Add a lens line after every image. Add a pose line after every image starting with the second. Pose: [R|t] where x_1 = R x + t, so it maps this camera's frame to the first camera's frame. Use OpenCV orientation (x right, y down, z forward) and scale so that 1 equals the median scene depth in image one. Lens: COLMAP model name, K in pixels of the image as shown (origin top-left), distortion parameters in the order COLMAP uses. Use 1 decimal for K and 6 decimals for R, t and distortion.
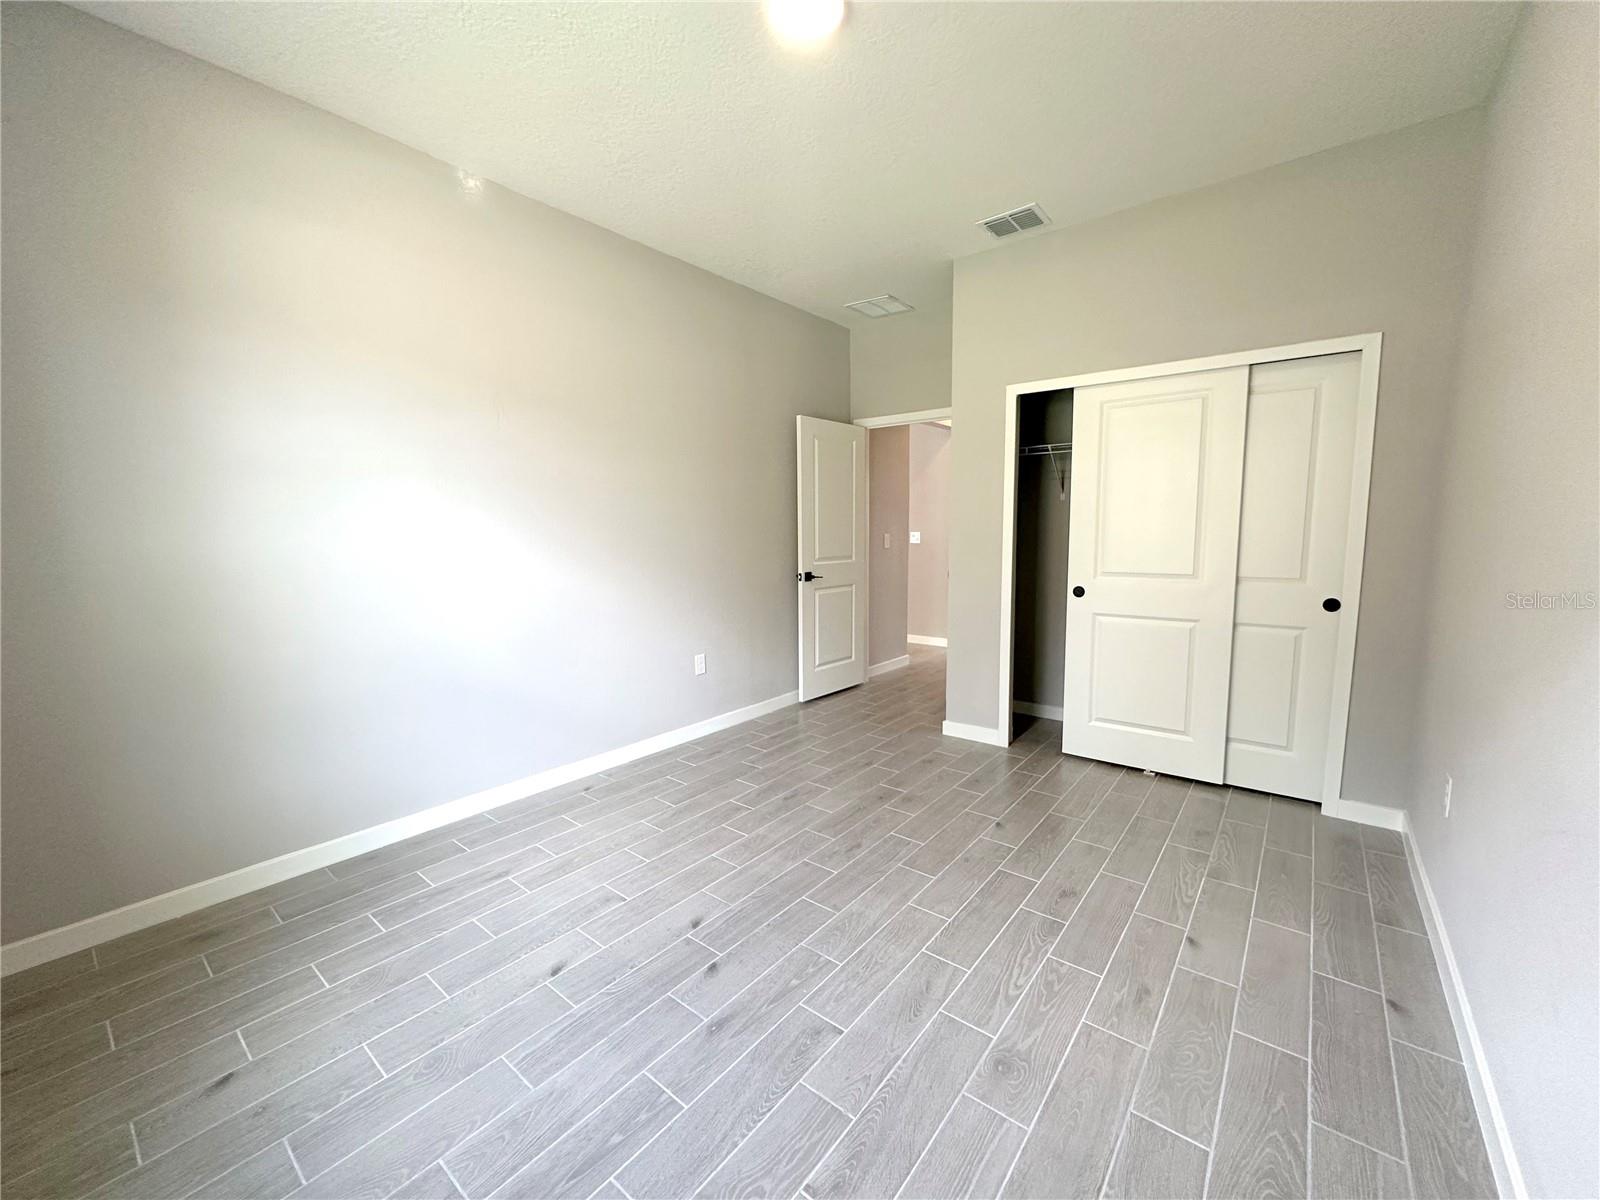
lens RADIAL K [[640.0, 0, 798.8], [0, 640.0, 599.4], [0, 0, 1]] dist [-0.000745, -0.000063]
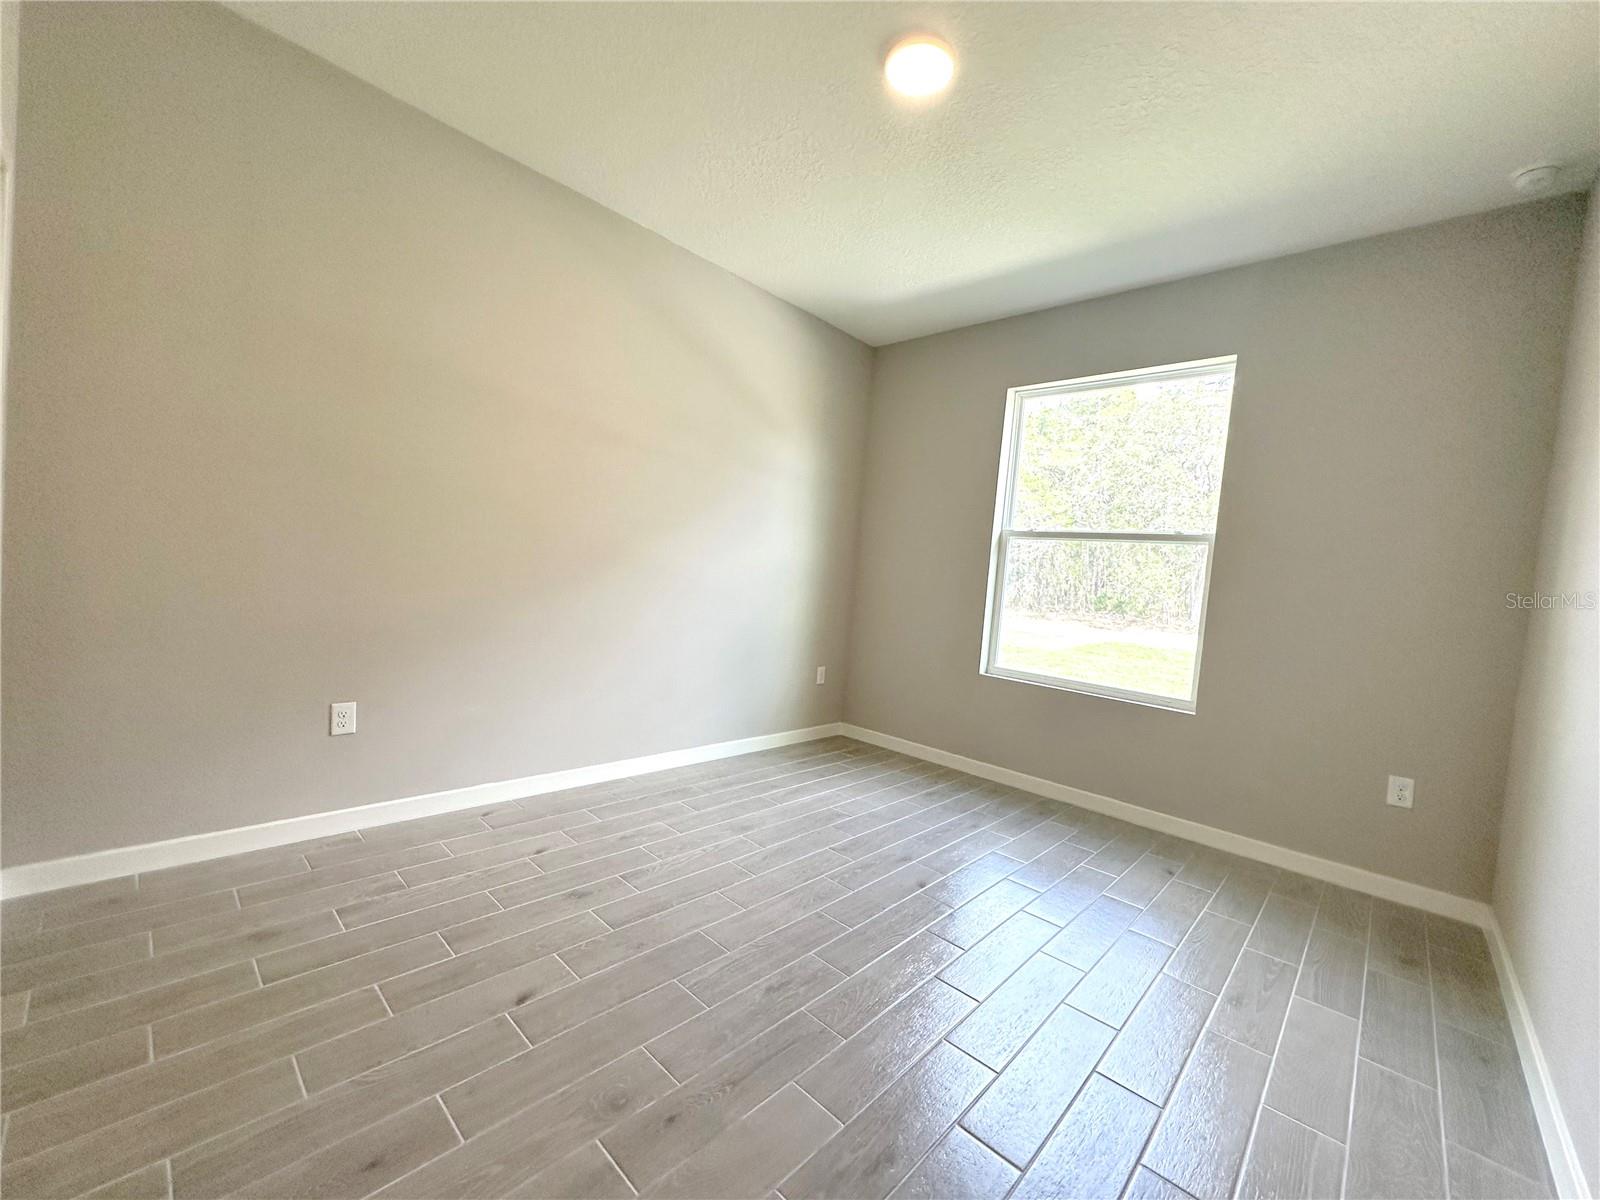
lens RADIAL K [[640.0, 0, 801.1], [0, 640.0, 598.1], [0, 0, 1]] dist [-0.000745, -0.000063]
pose [[-0.994197, -0.076385, 0.075745, 0.055635], [-0.064184, 0.986271, 0.152150, -0.182851], [-0.086328, 0.146406, -0.985451, 2.221323]]
